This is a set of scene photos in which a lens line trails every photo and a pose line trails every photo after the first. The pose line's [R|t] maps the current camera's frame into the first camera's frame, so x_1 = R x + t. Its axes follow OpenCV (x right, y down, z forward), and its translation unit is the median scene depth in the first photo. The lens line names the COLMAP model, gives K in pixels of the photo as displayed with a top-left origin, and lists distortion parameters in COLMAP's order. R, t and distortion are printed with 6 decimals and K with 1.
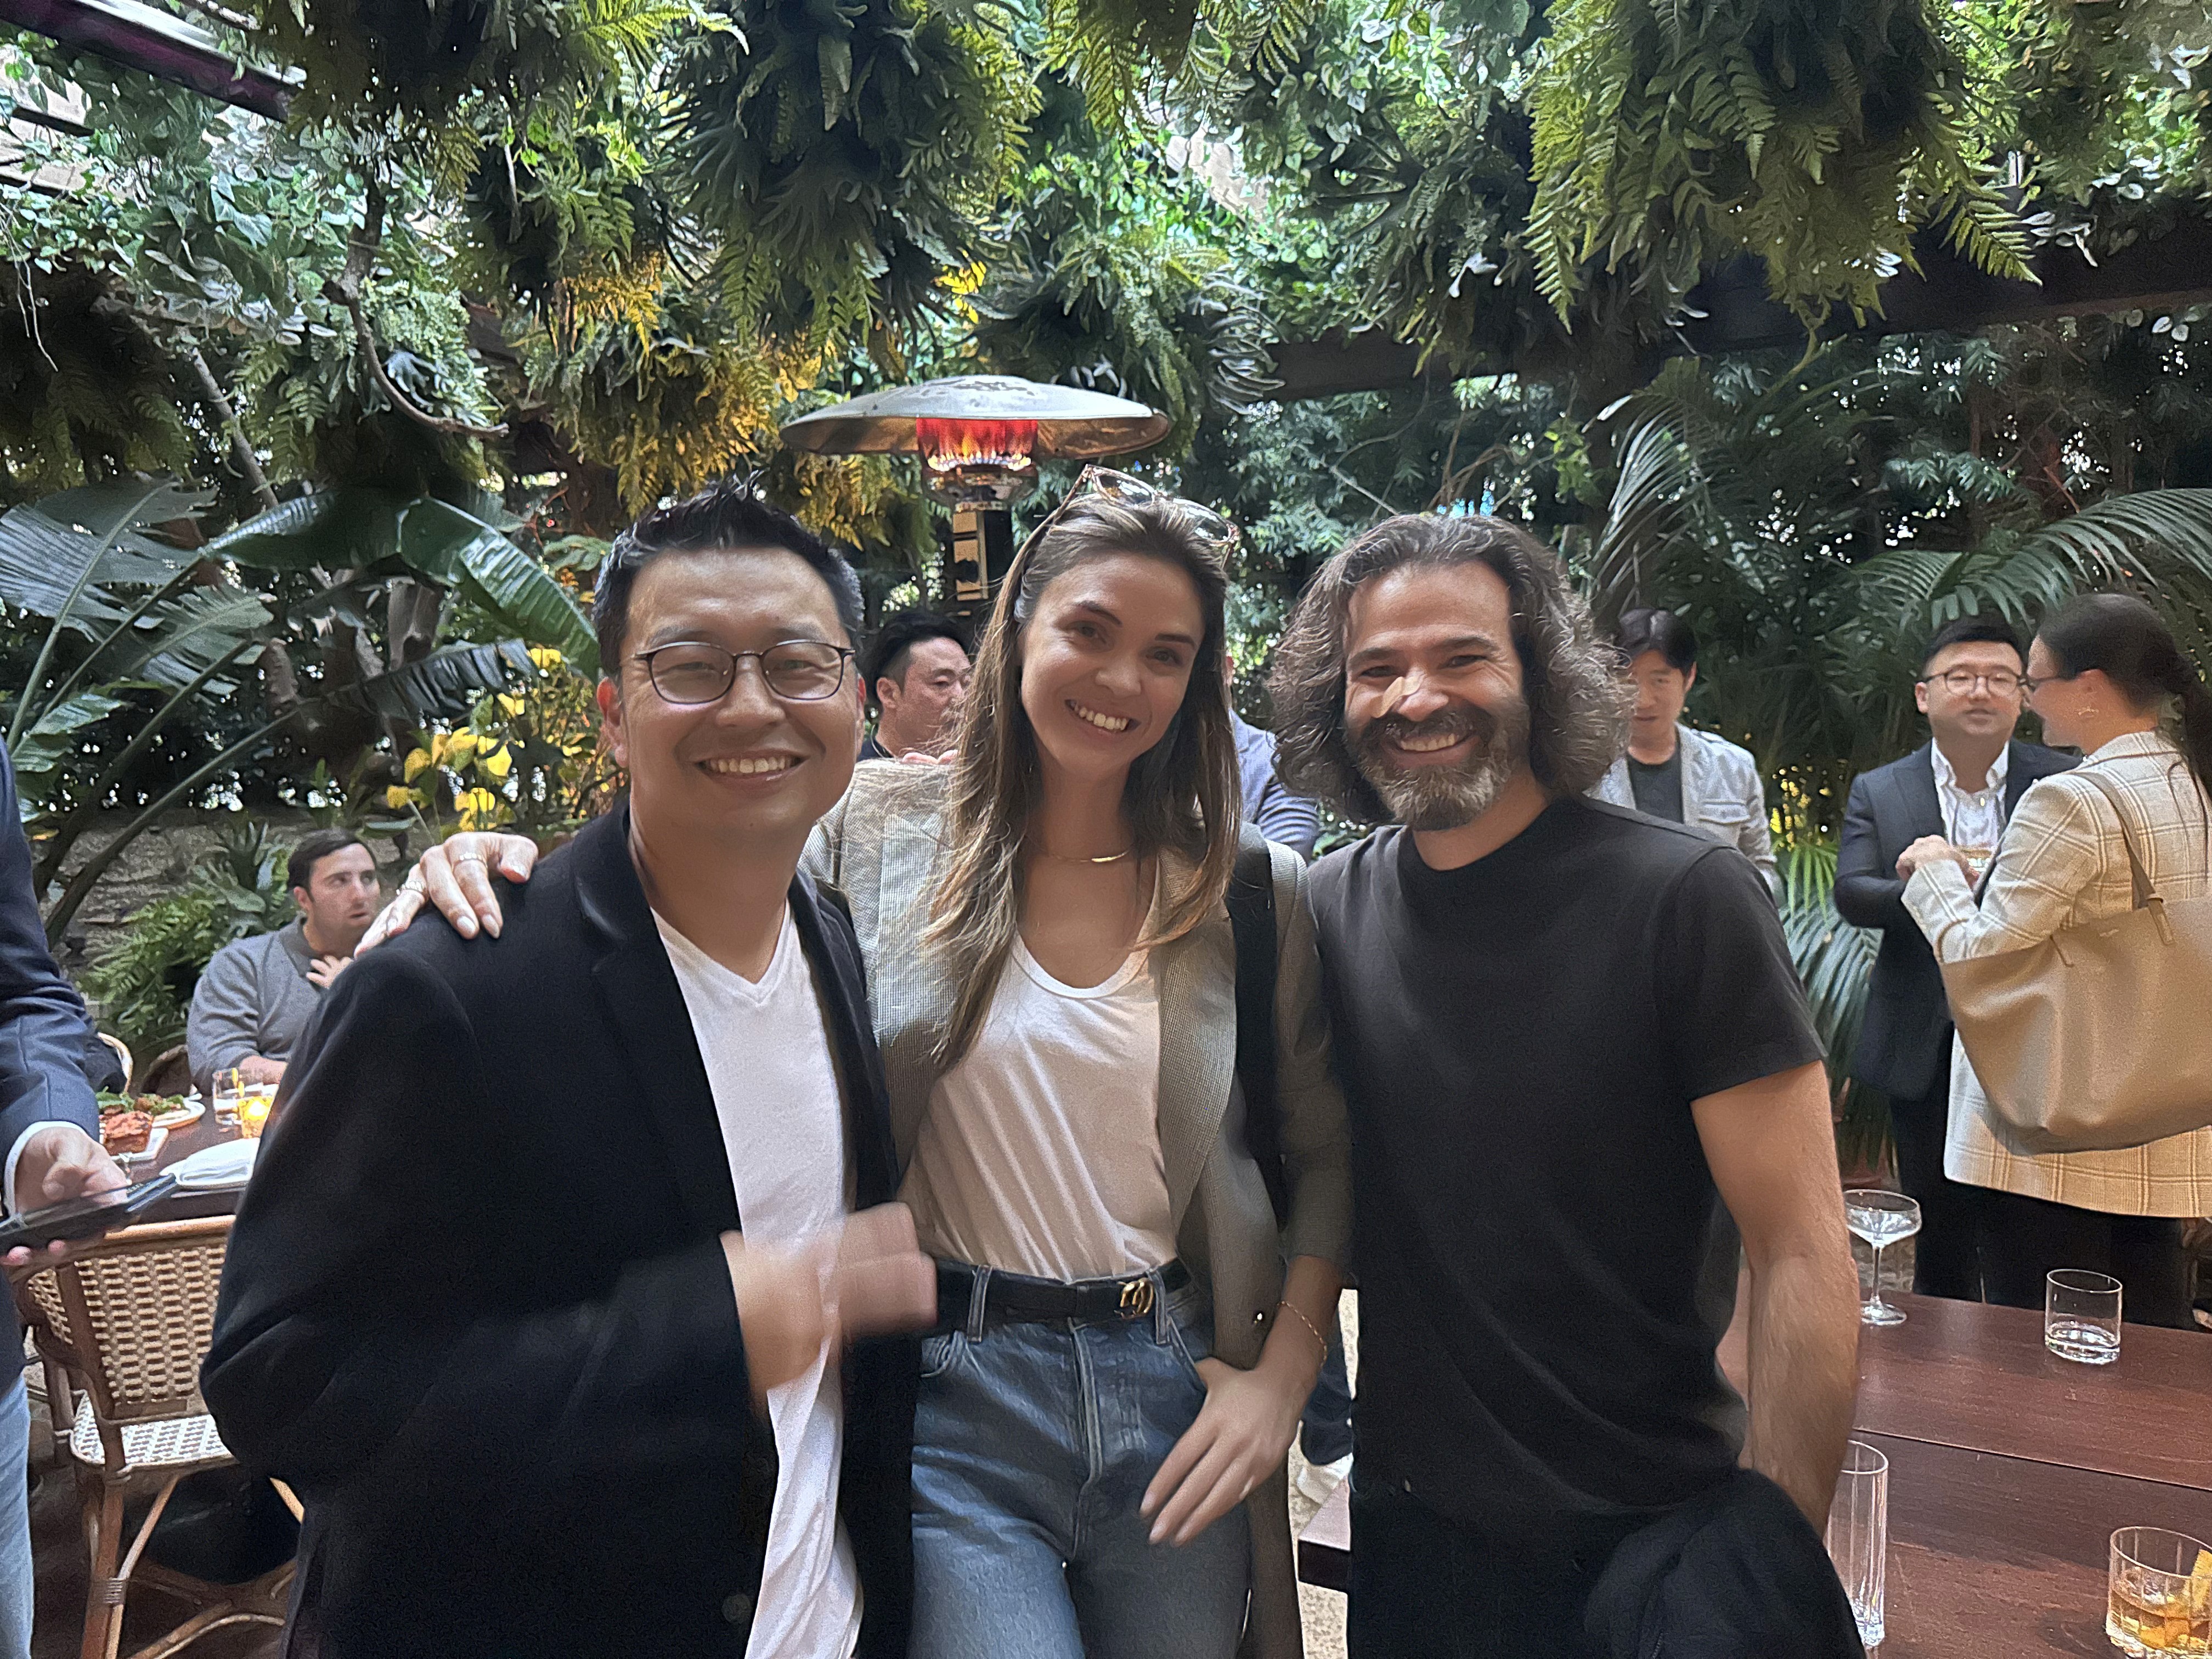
lens RADIAL K [[1526.5, 0, 1108.9], [0, 1526.5, 823.5], [0, 0, 1]] dist [-0.004764, -0.005742]
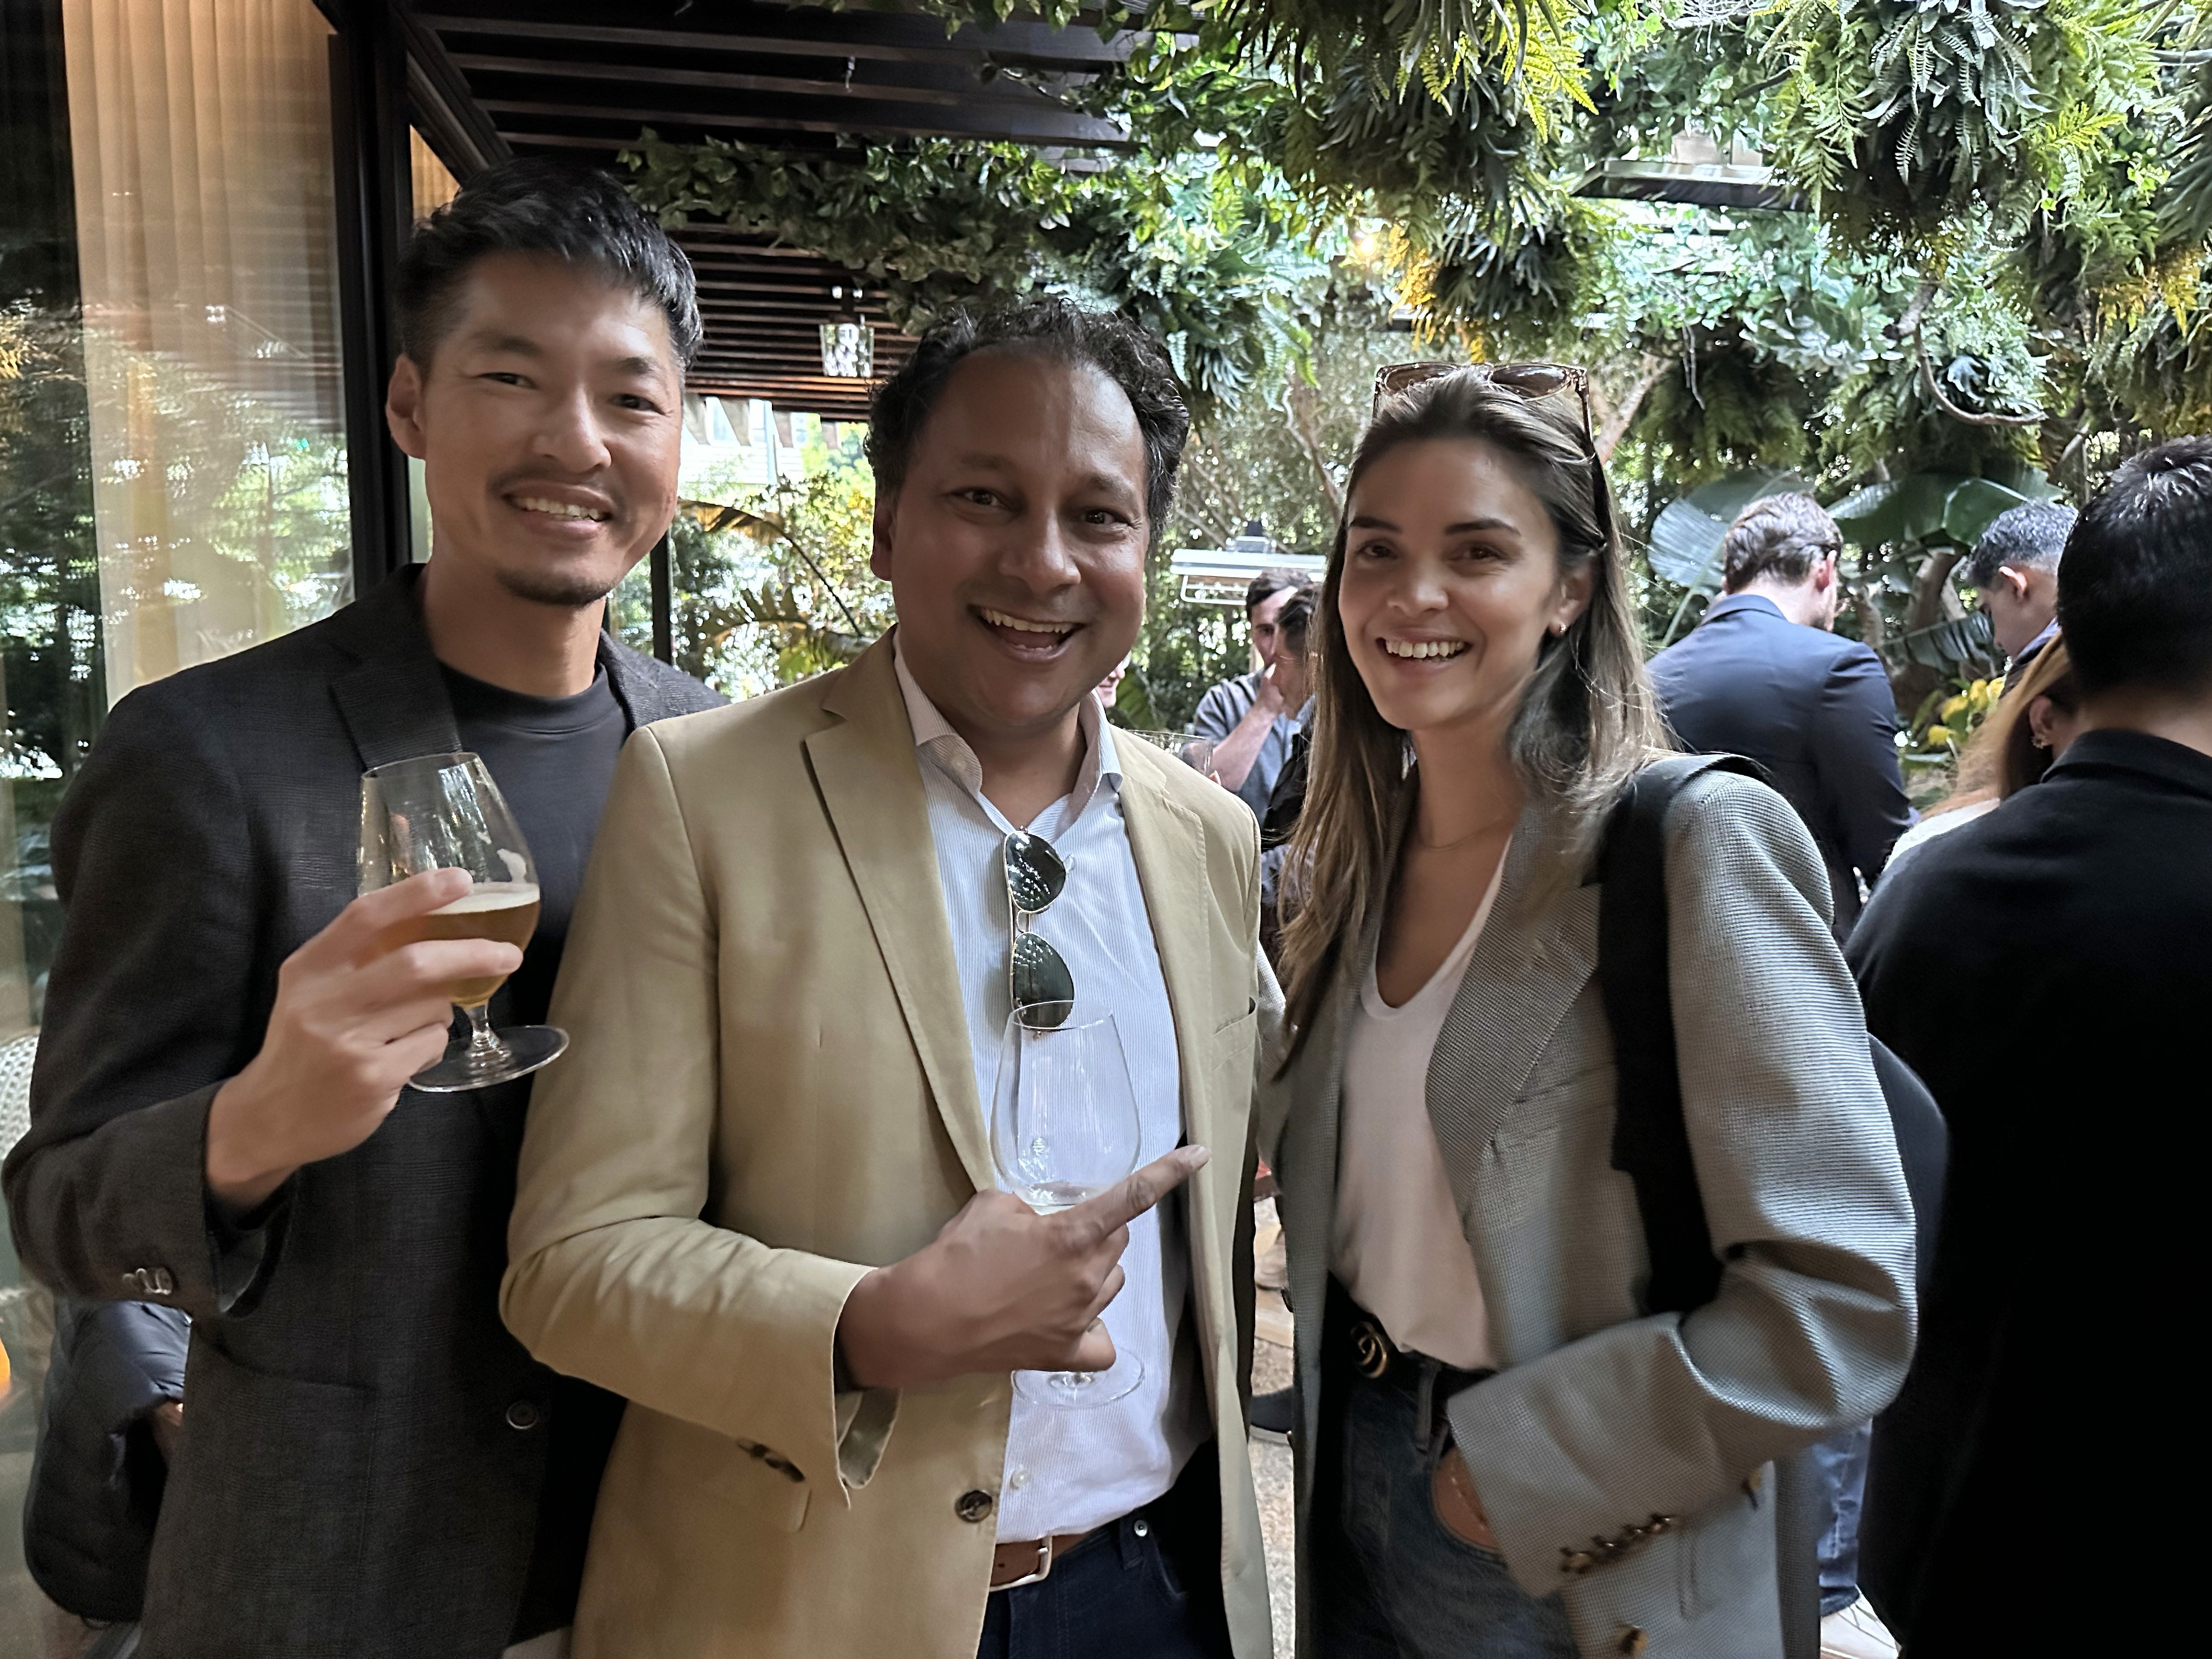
lens RADIAL K [[1526.5, 0, 1108.1], [0, 1526.5, 833.5], [0, 0, 1]] dist [-0.004764, -0.005742]
pose [[0.545762, 0.118534, -0.829514, 0.198869], [-0.080076, 0.992791, 0.089182, 0.005338], [0.834105, 0.017752, 0.551320, -0.200901]]
